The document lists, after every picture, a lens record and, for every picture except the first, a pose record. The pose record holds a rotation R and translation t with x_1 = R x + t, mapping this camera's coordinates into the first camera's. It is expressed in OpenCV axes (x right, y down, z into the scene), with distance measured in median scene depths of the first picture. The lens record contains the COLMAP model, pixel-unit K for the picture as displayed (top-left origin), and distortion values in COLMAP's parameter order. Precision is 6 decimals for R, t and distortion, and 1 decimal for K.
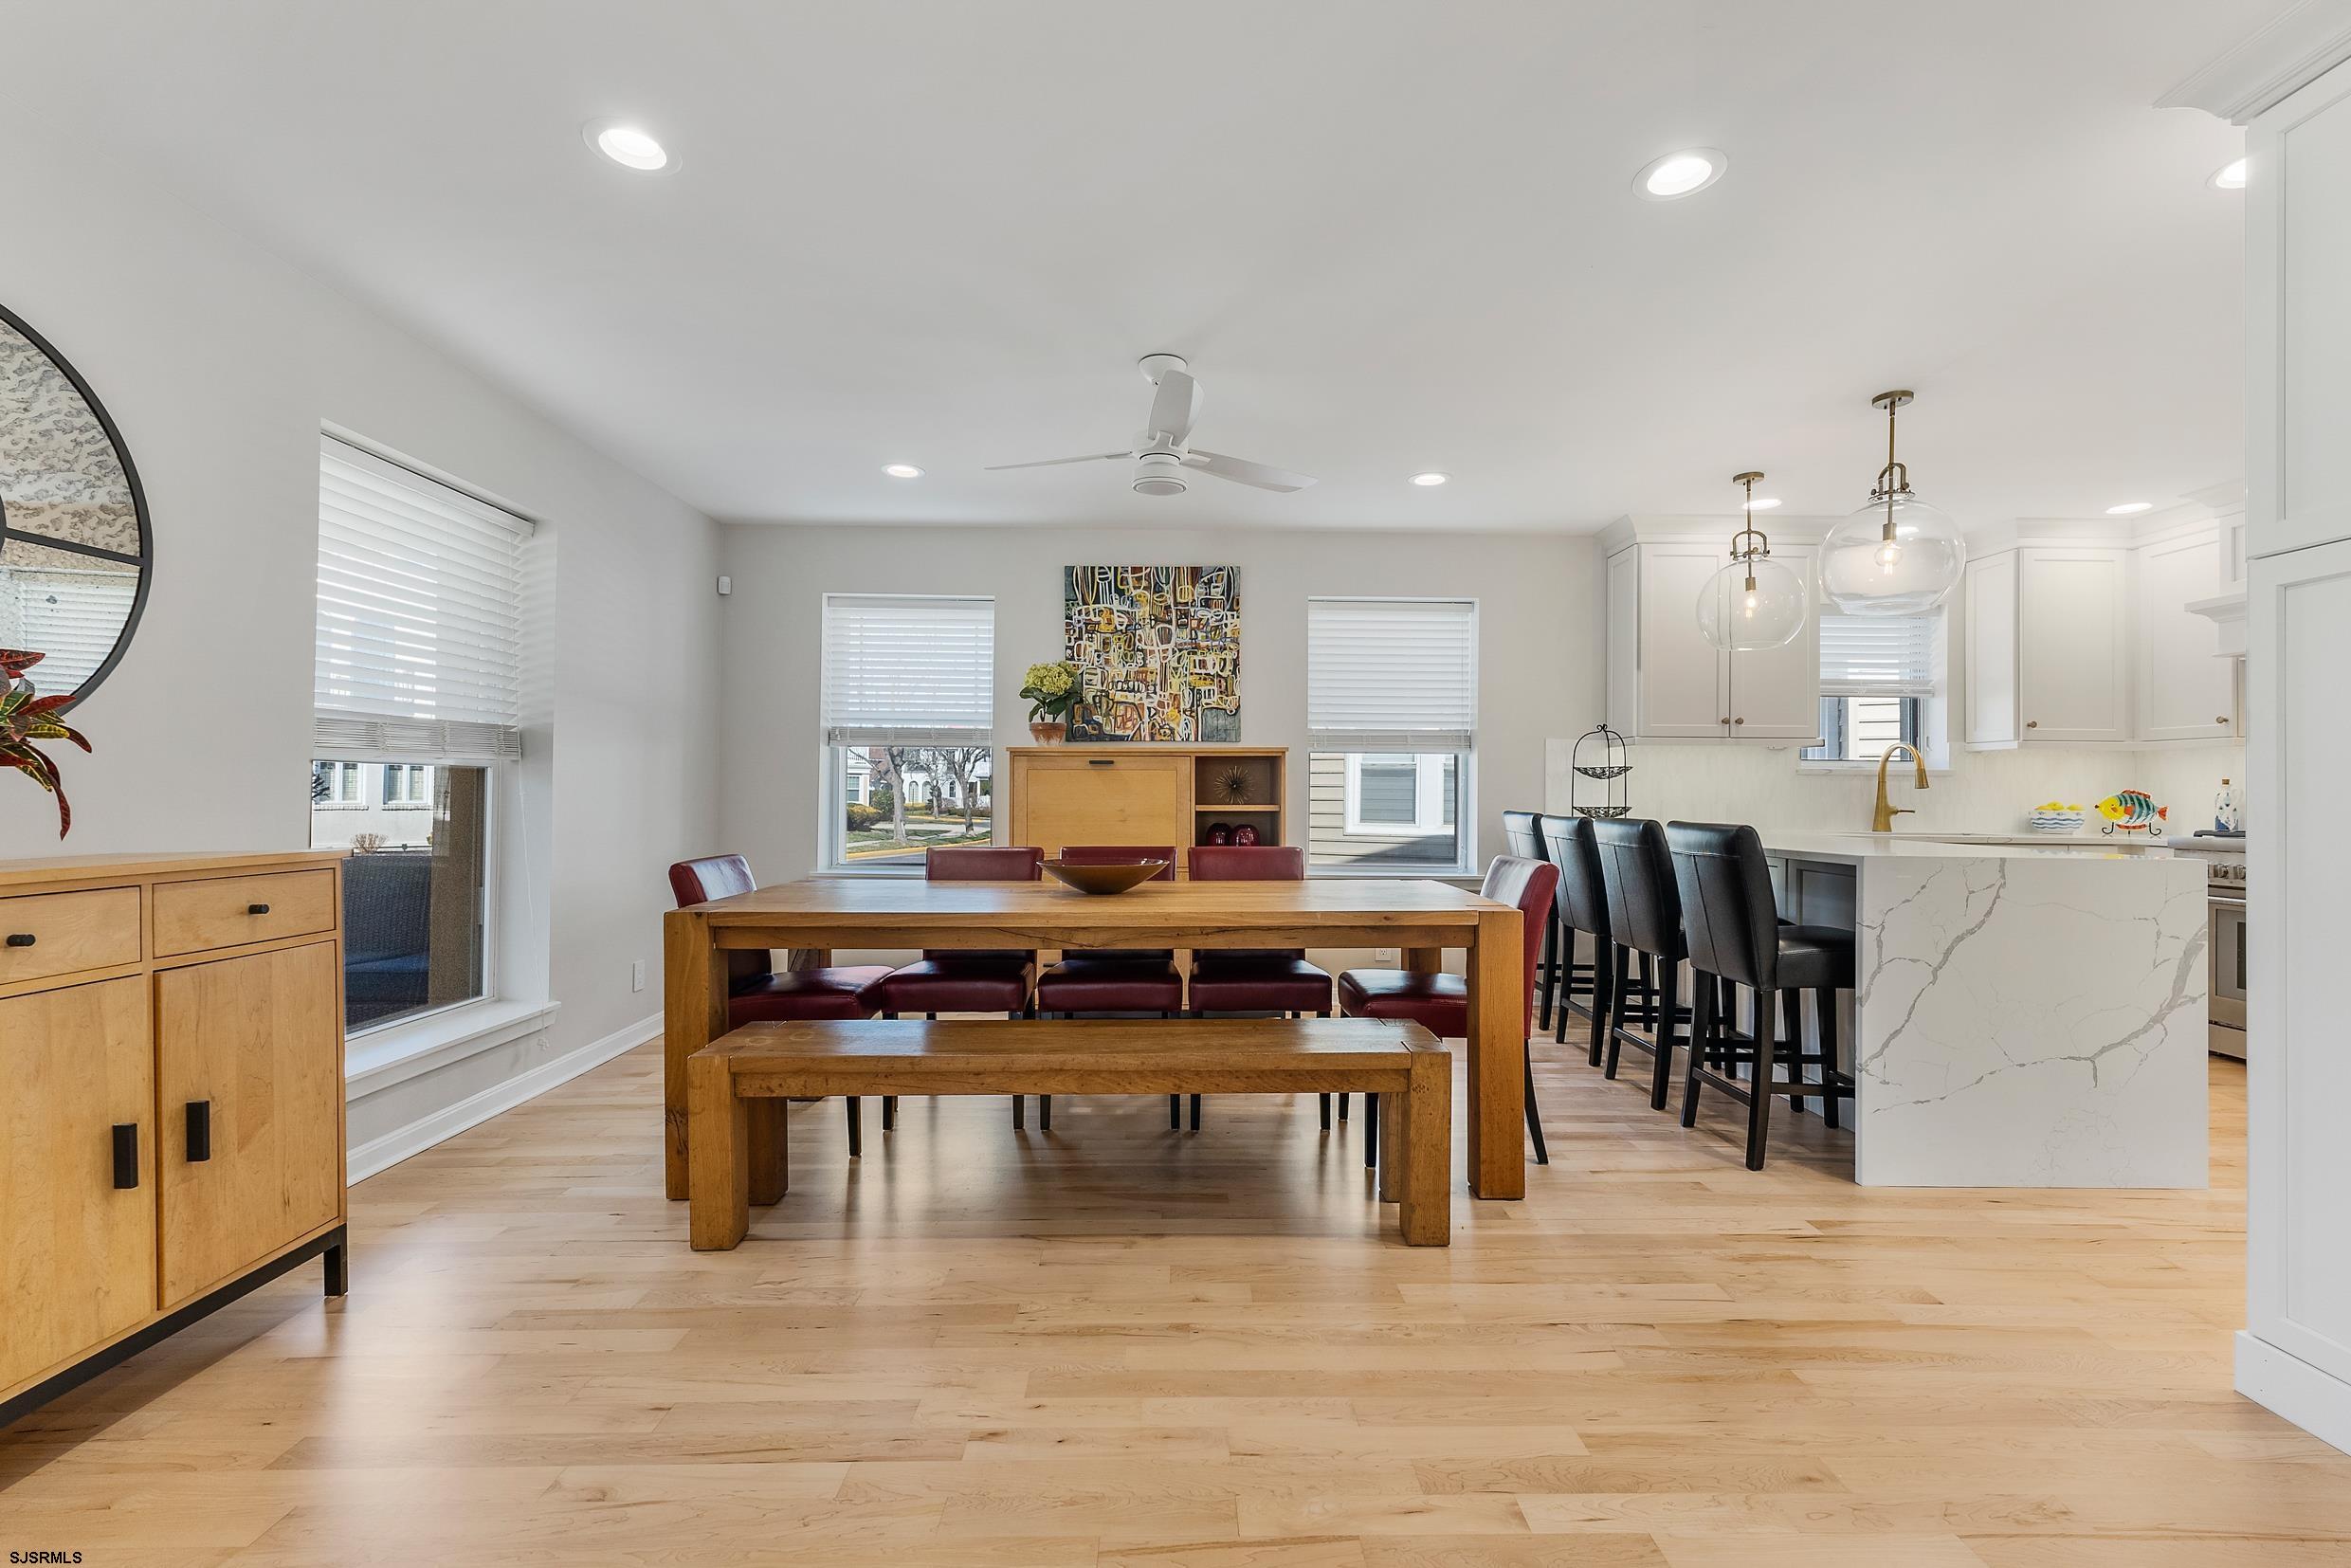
lens RADIAL K [[986.7, 0, 1175.5], [0, 986.7, 784.0], [0, 0, 1]] dist [-0.007284, -0.000281]
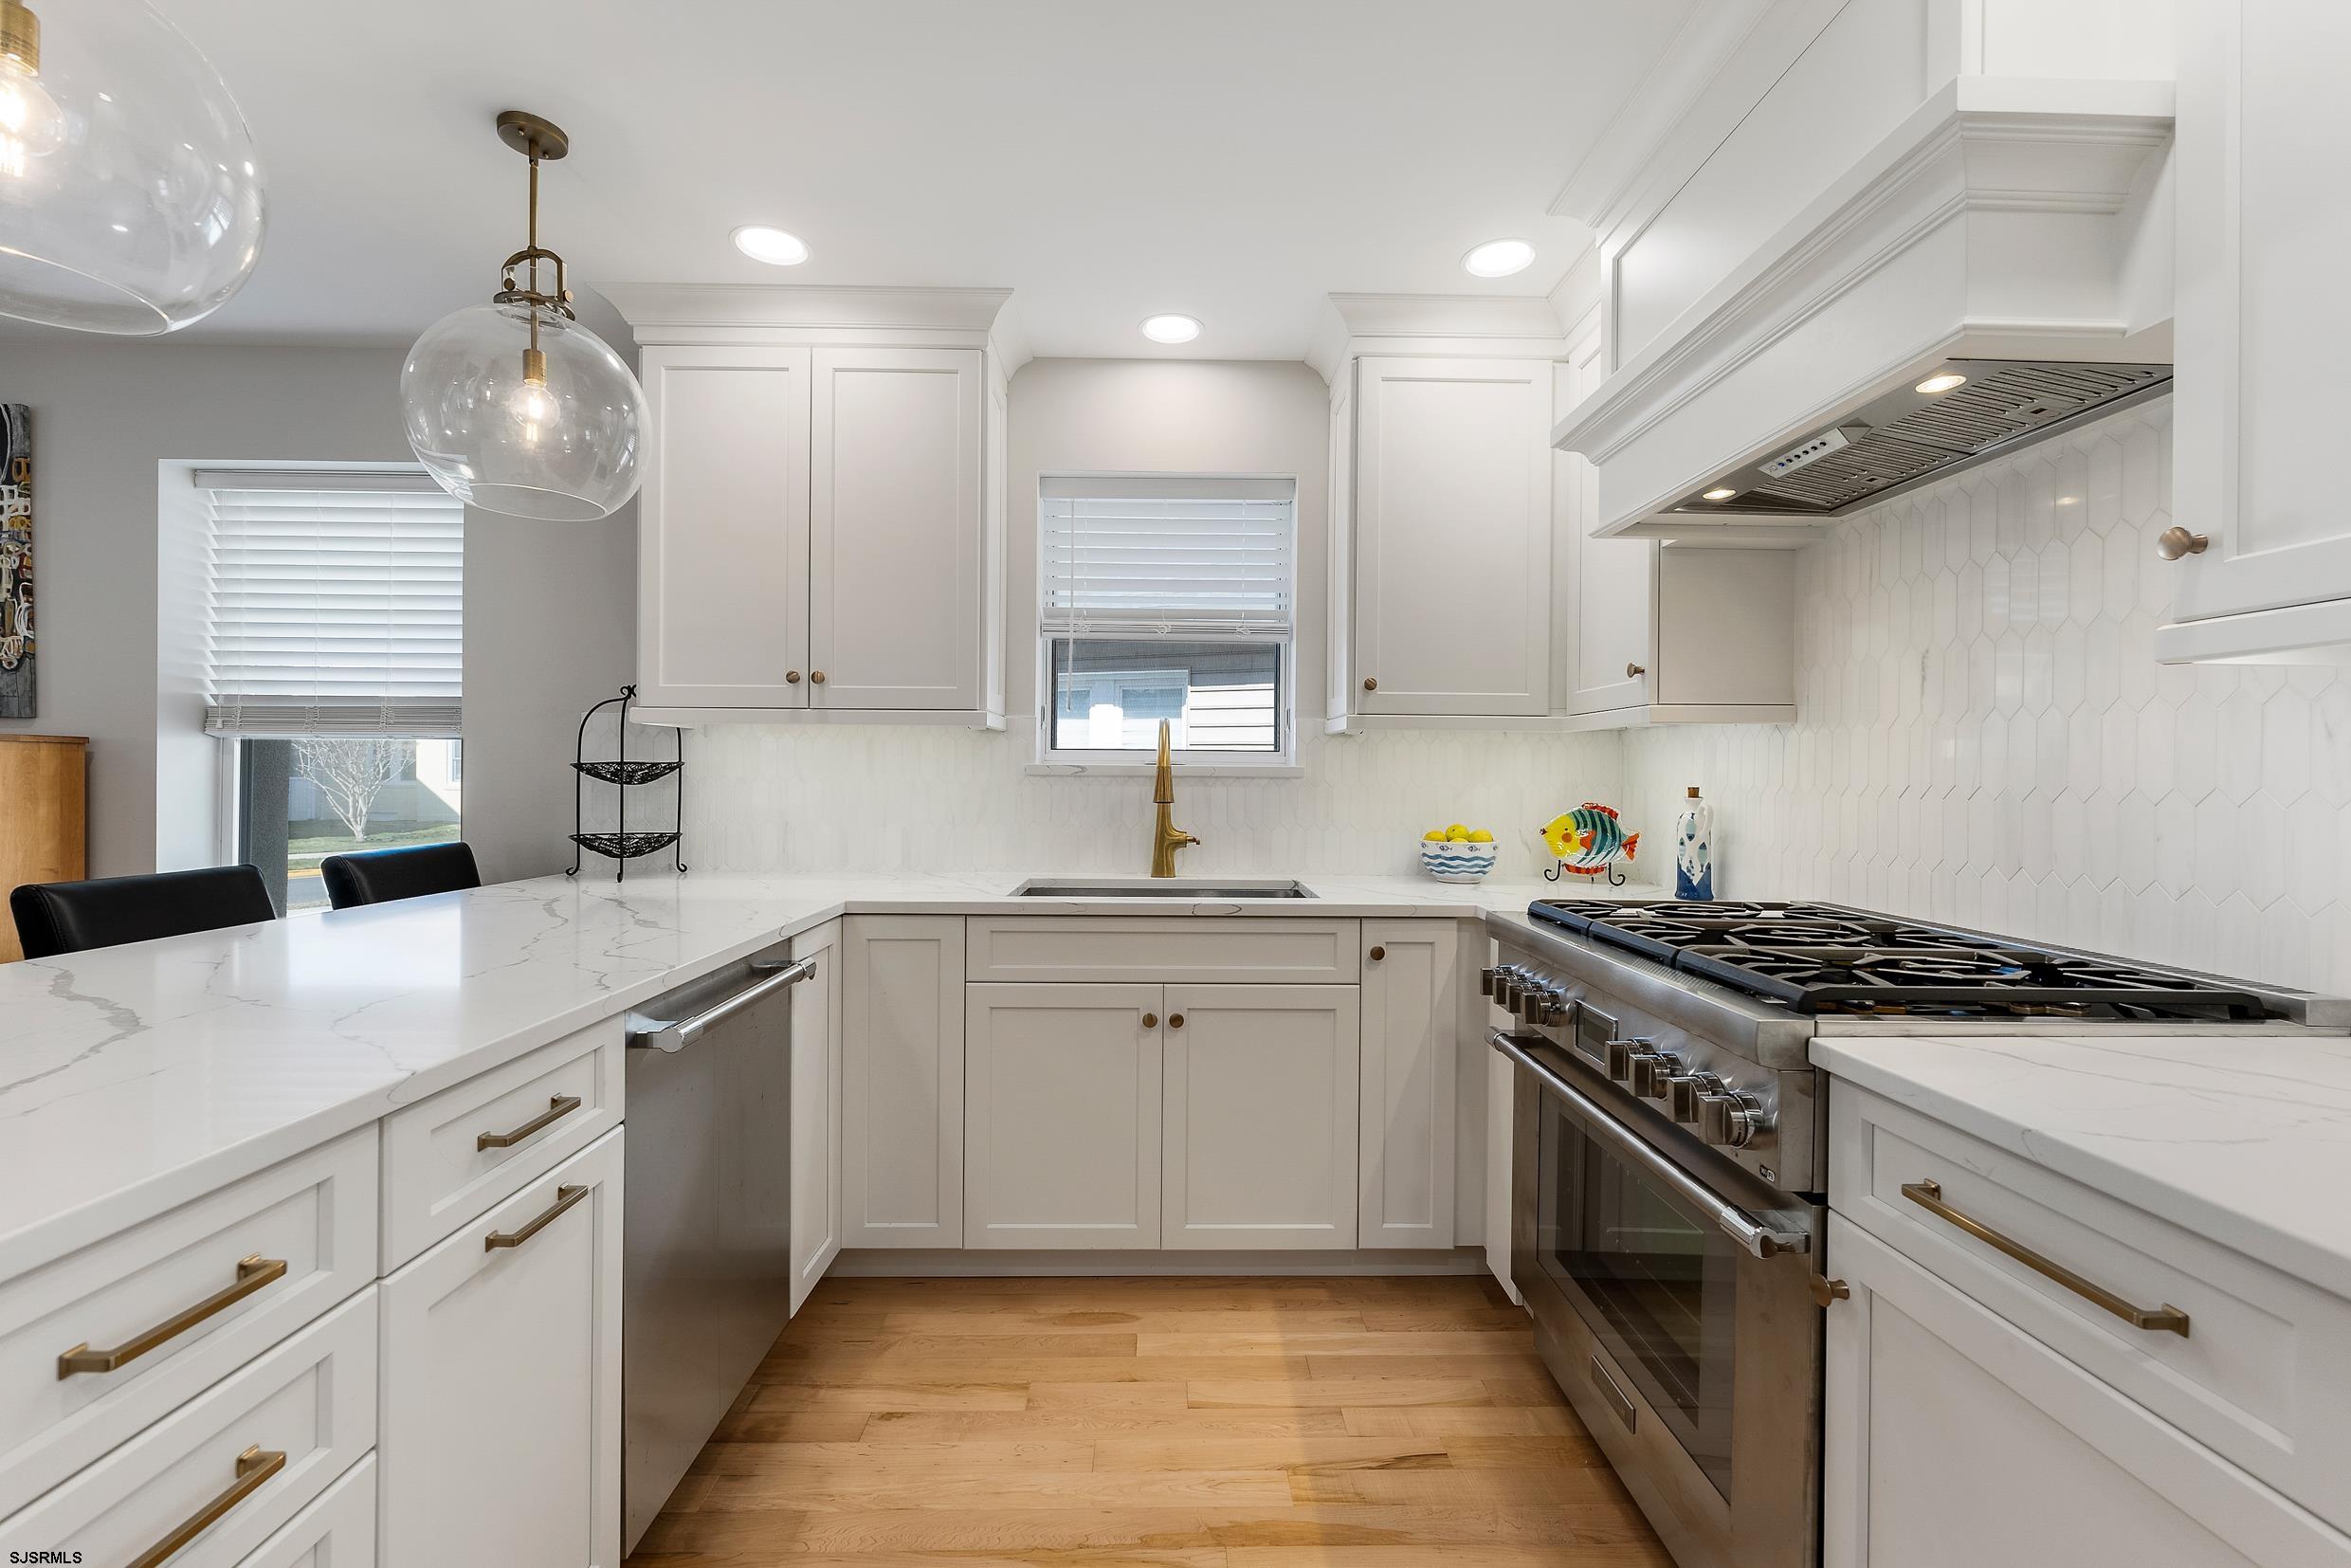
lens RADIAL K [[981.1, 0, 1175.5], [0, 981.1, 784.0], [0, 0, 1]] dist [-0.008081, 0.000031]
pose [[0.999715, -0.002074, 0.023803, 0.718287], [0.001662, 0.999849, 0.017304, -0.014512], [-0.023835, -0.017259, 0.999567, 0.445305]]
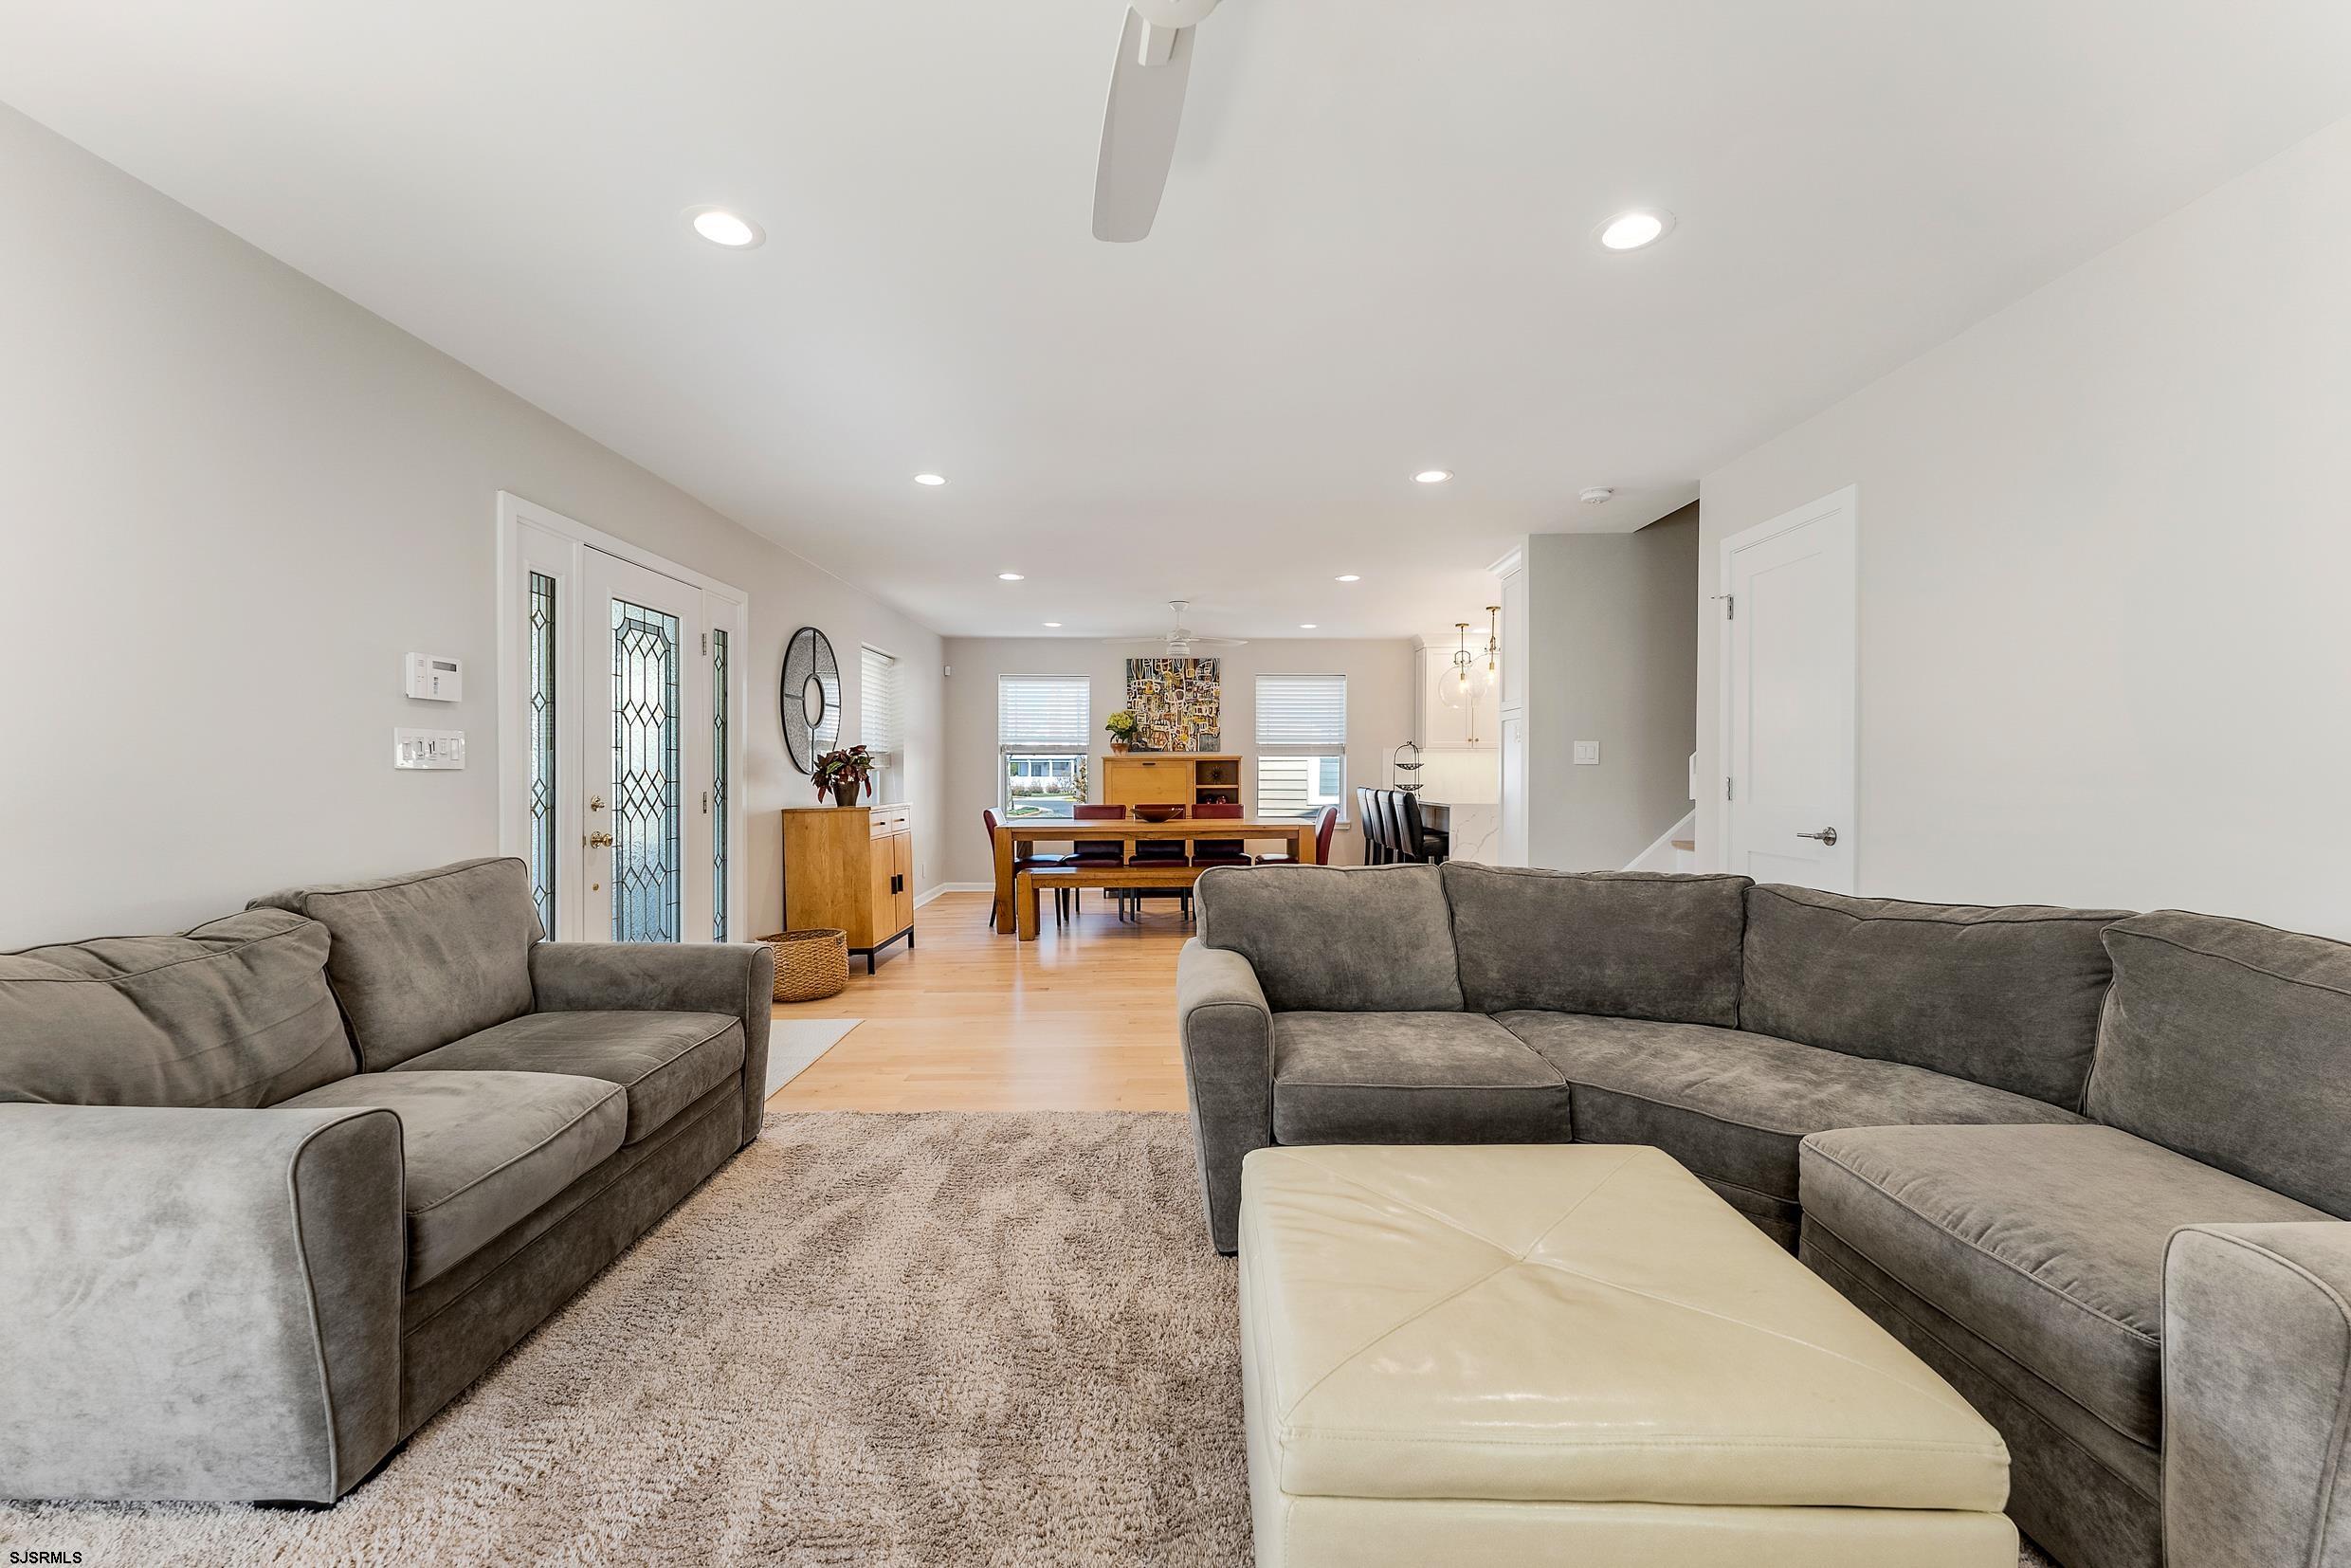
lens RADIAL K [[959.9, 0, 1175.5], [0, 959.9, 784.0], [0, 0, 1]] dist [0.000106, 0.000006]
pose [[0.999900, -0.007304, -0.012109, 0.001822], [0.007542, 0.999777, 0.019700, -0.017649], [0.011962, -0.019789, 0.999733, -0.856924]]
